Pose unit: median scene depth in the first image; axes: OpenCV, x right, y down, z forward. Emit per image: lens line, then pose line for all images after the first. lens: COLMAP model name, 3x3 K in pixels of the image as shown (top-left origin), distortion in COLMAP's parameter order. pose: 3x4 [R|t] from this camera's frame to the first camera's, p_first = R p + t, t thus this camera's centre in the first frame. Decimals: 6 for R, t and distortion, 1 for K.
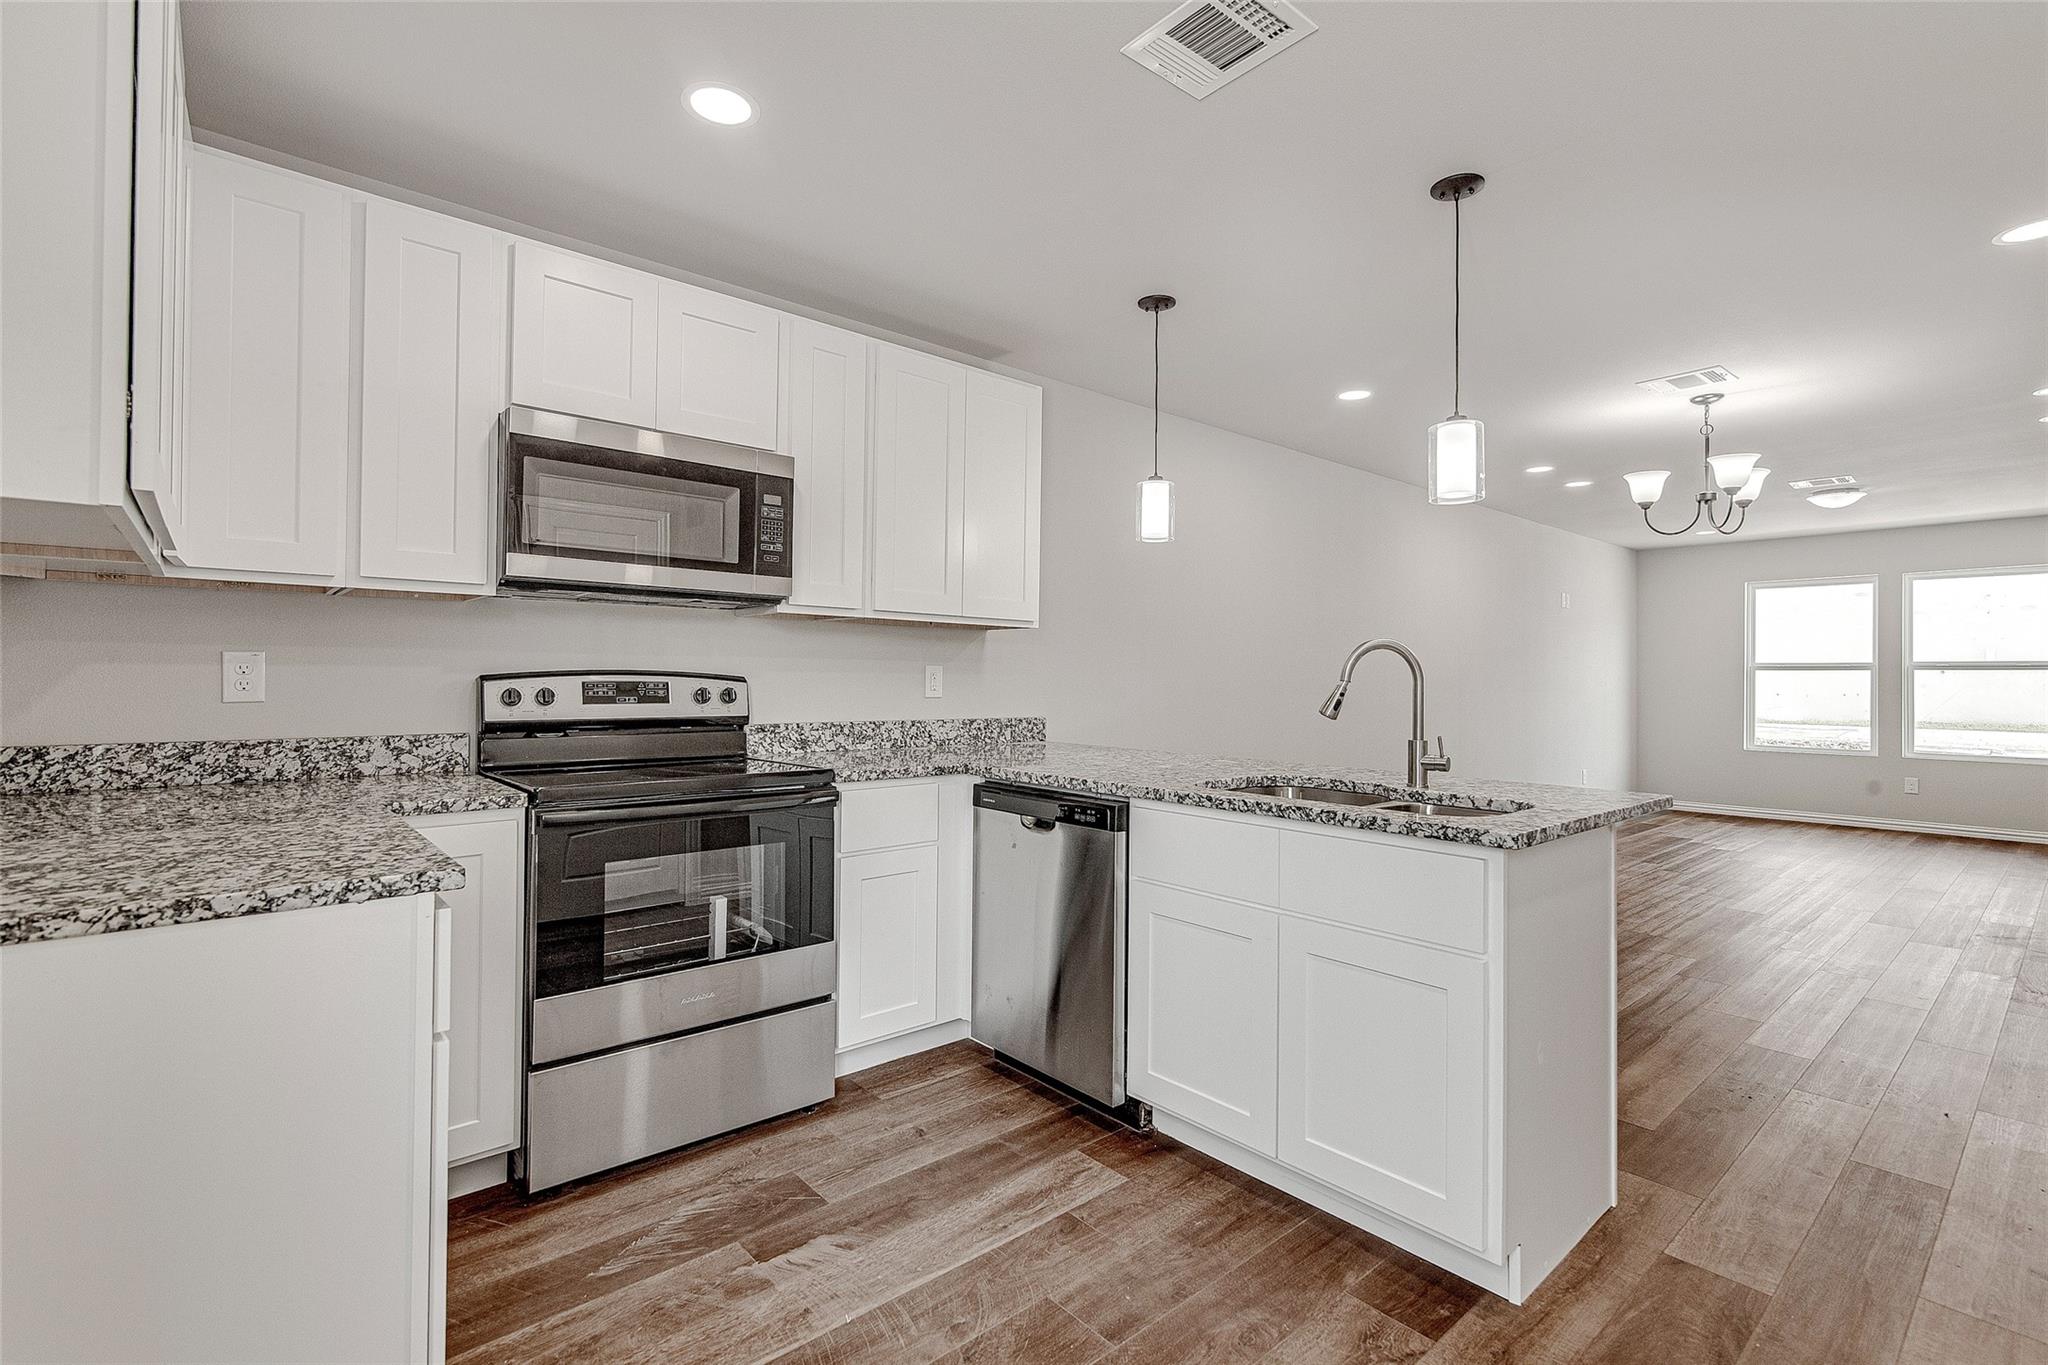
lens RADIAL K [[938.0, 0, 1018.6], [0, 938.0, 667.2], [0, 0, 1]] dist [0.001643, 0.000526]
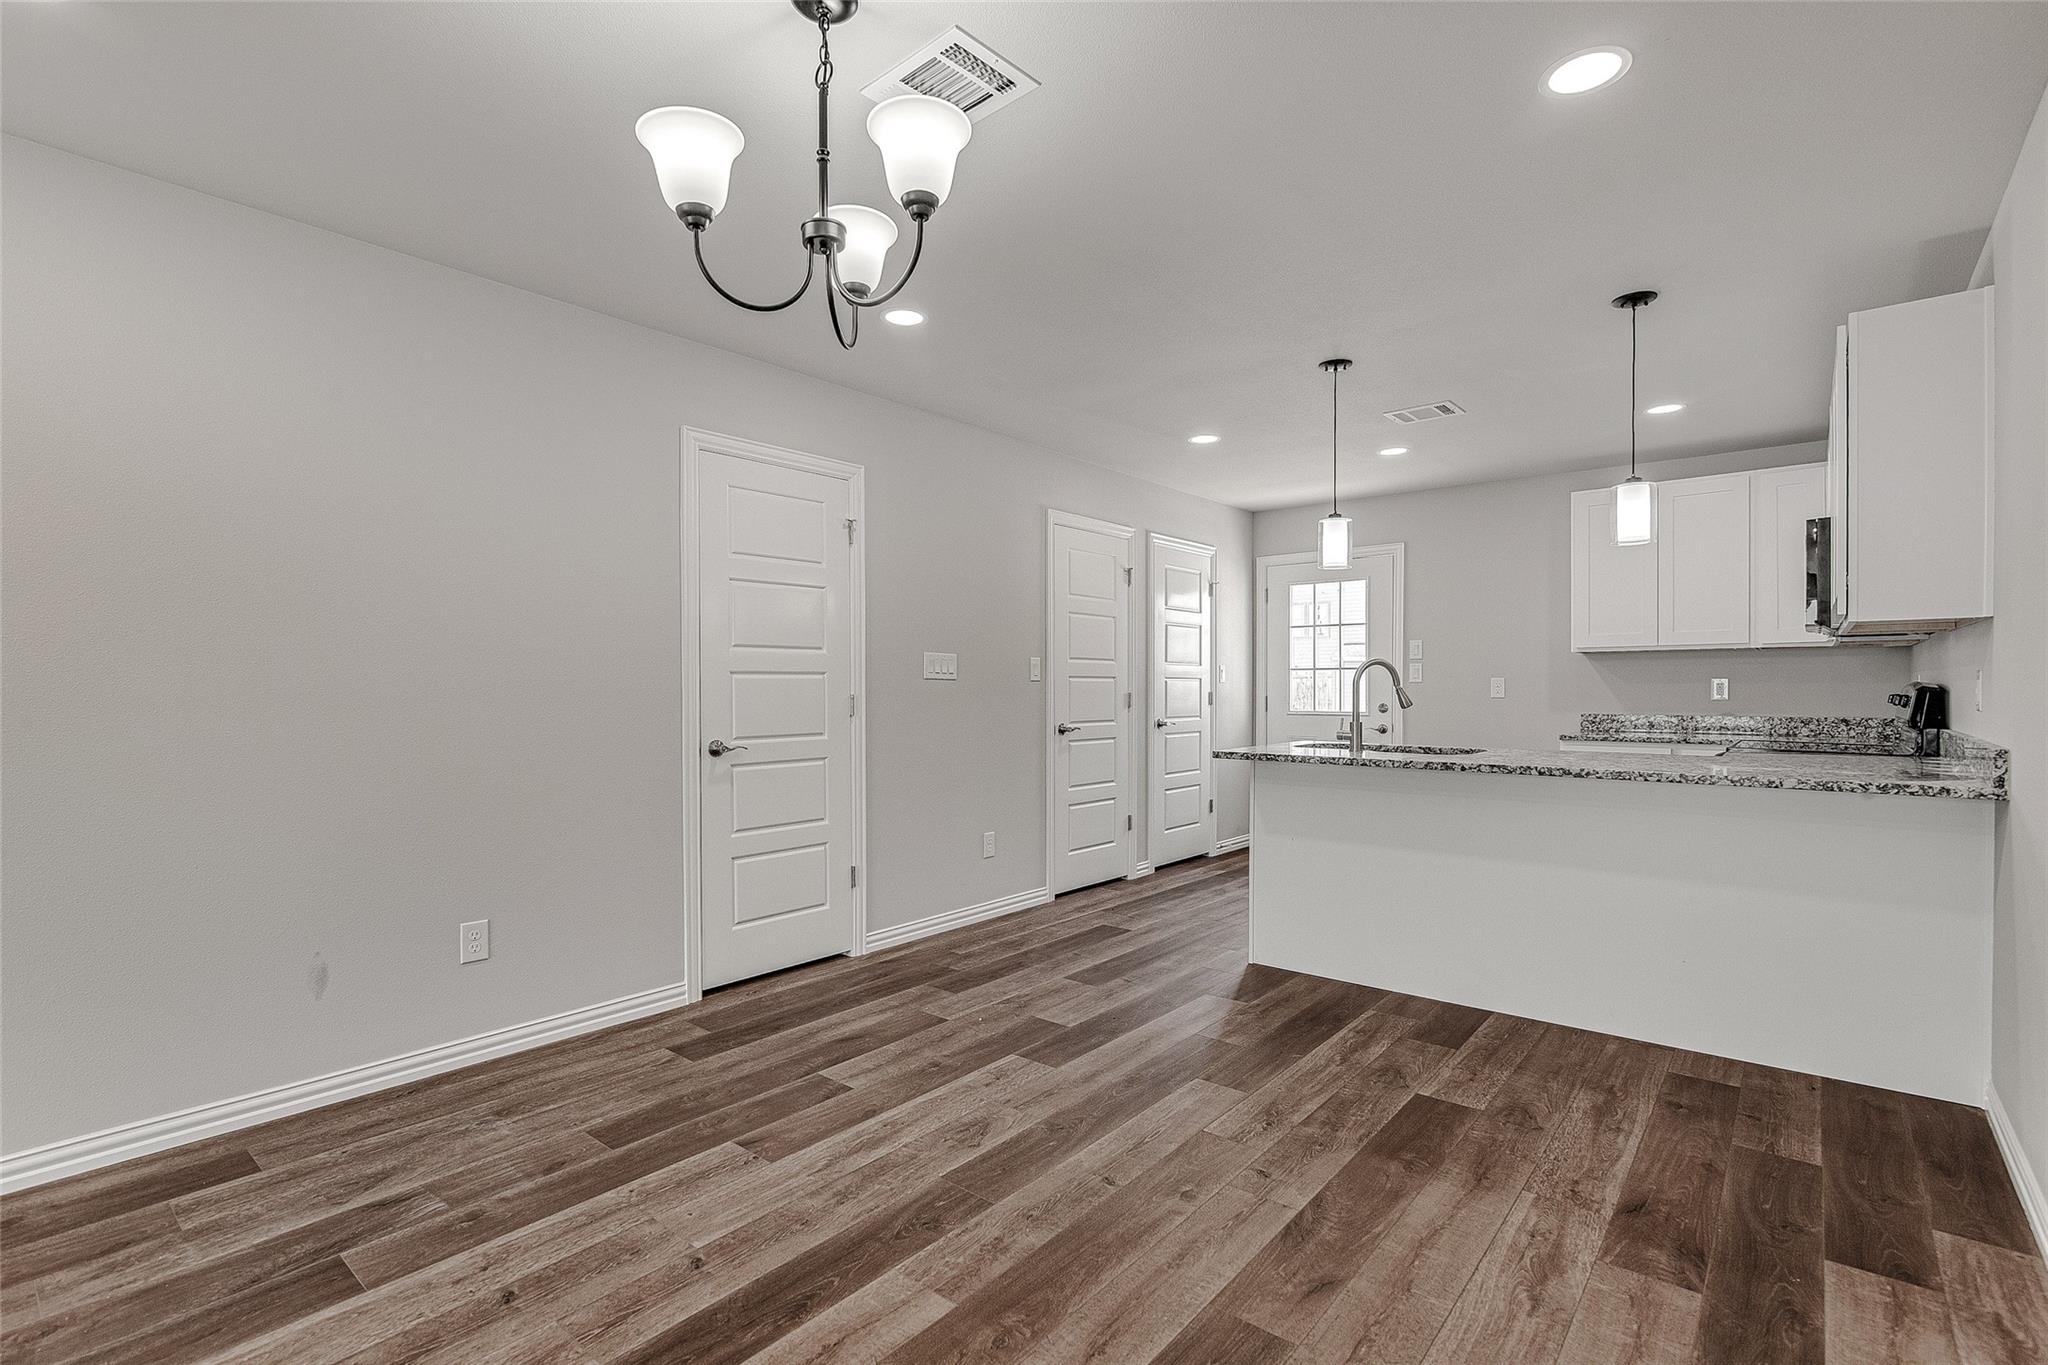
lens RADIAL K [[955.4, 0, 1030.7], [0, 955.4, 693.8], [0, 0, 1]] dist [0.000240, 0.000121]
pose [[-0.985153, -0.007072, -0.171535, 1.193324], [-0.006460, 0.999971, -0.004124, 0.038379], [0.171559, -0.002954, -0.985169, 2.392404]]
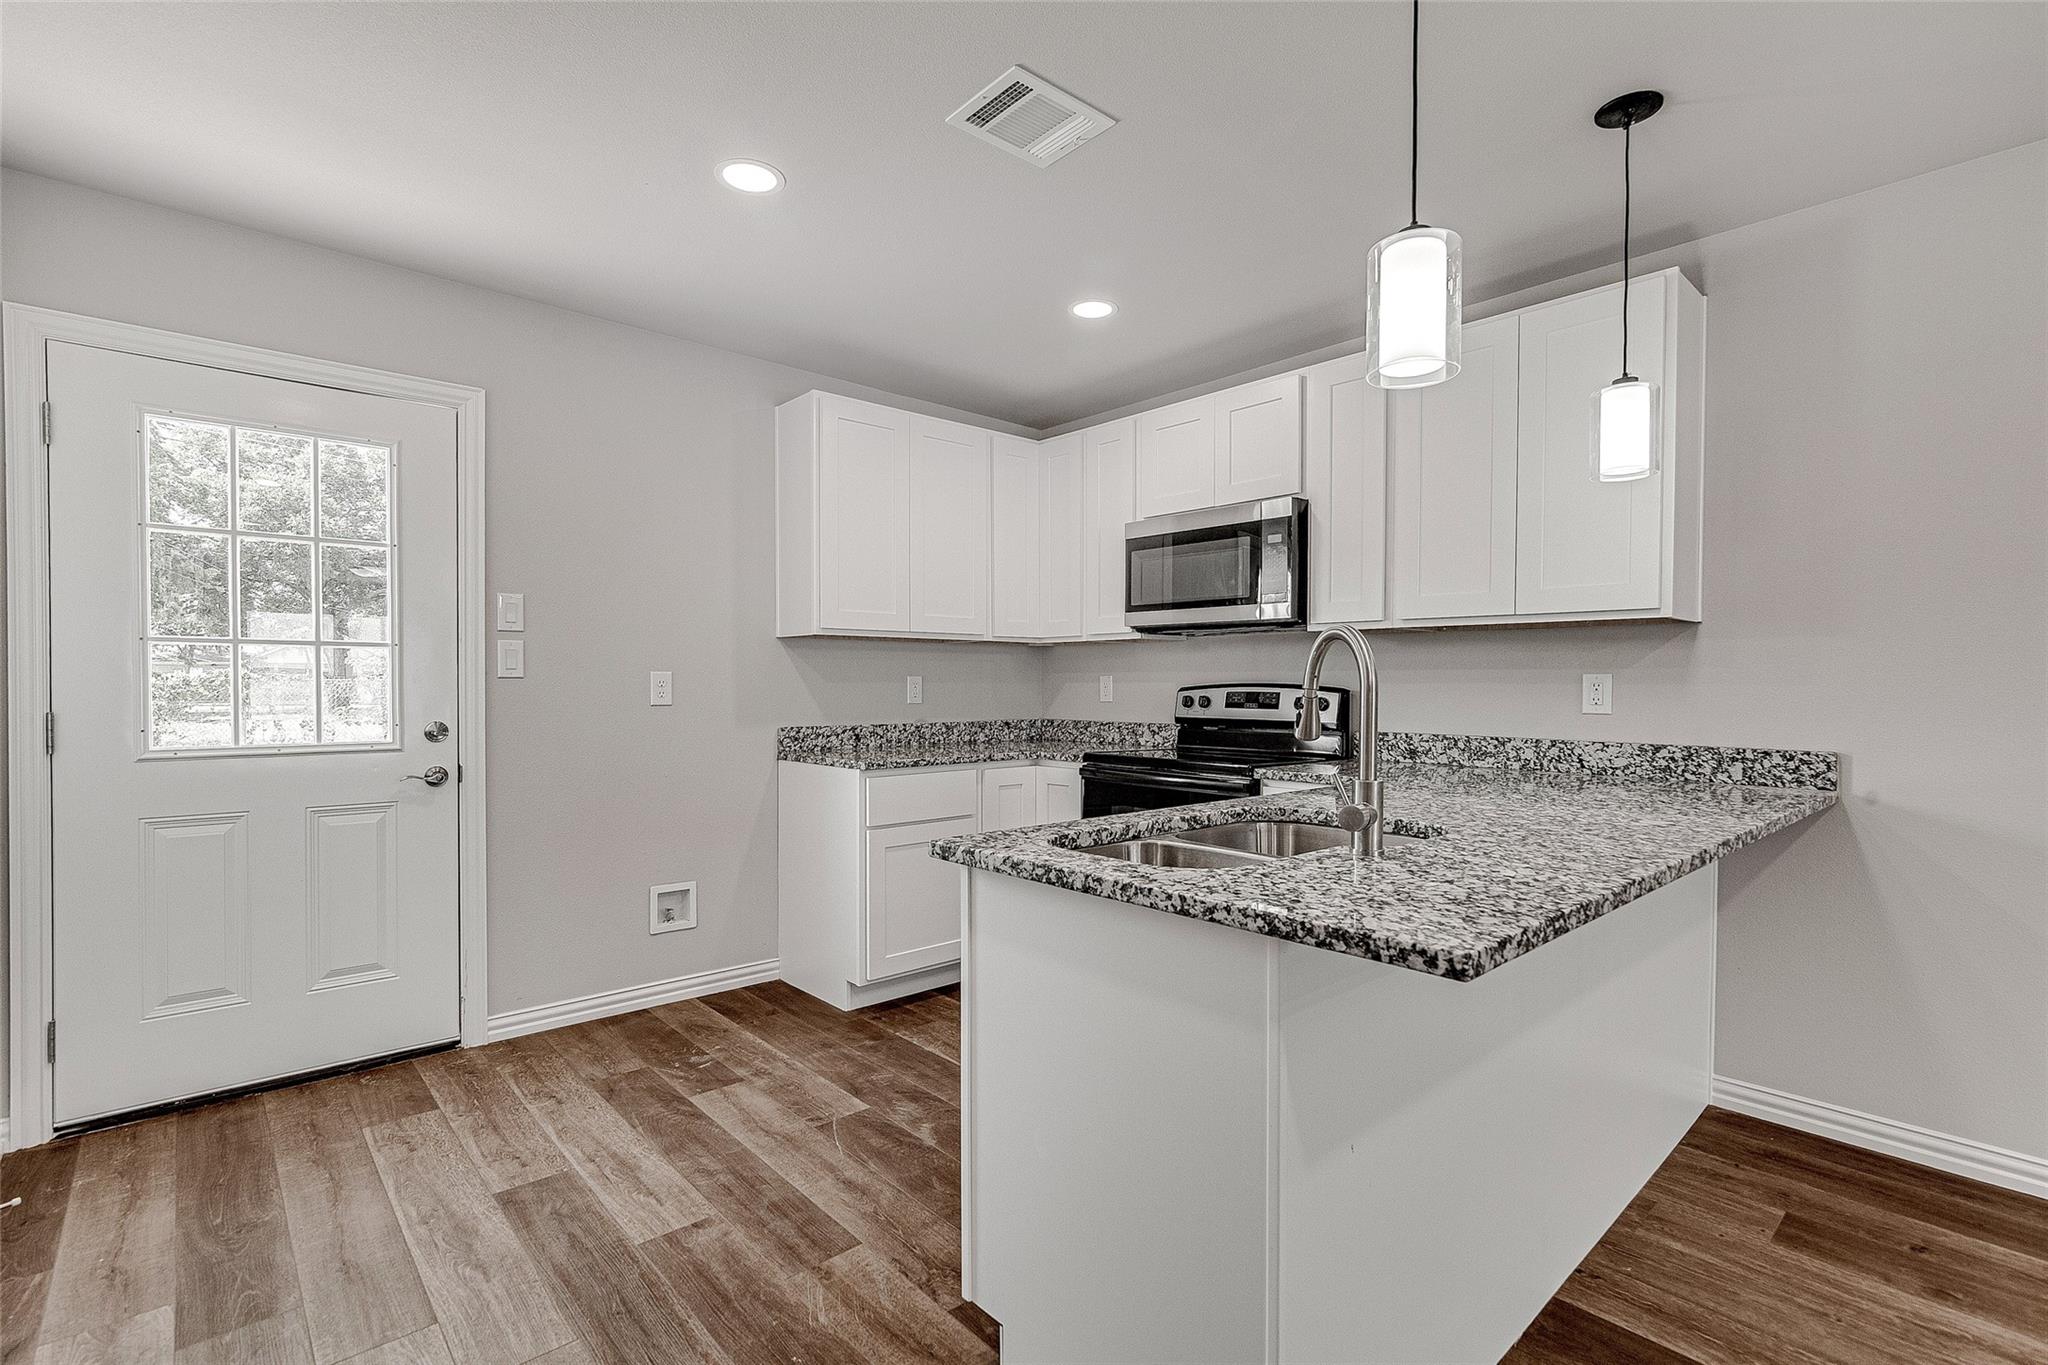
lens RADIAL K [[938.9, 0, 1021.0], [0, 938.9, 696.2], [0, 0, 1]] dist [0.001479, 0.000495]
pose [[0.020078, 0.002658, -0.999795, 1.011537], [0.006941, 0.999972, 0.002798, 0.017177], [0.999774, -0.006996, 0.020059, 0.717685]]
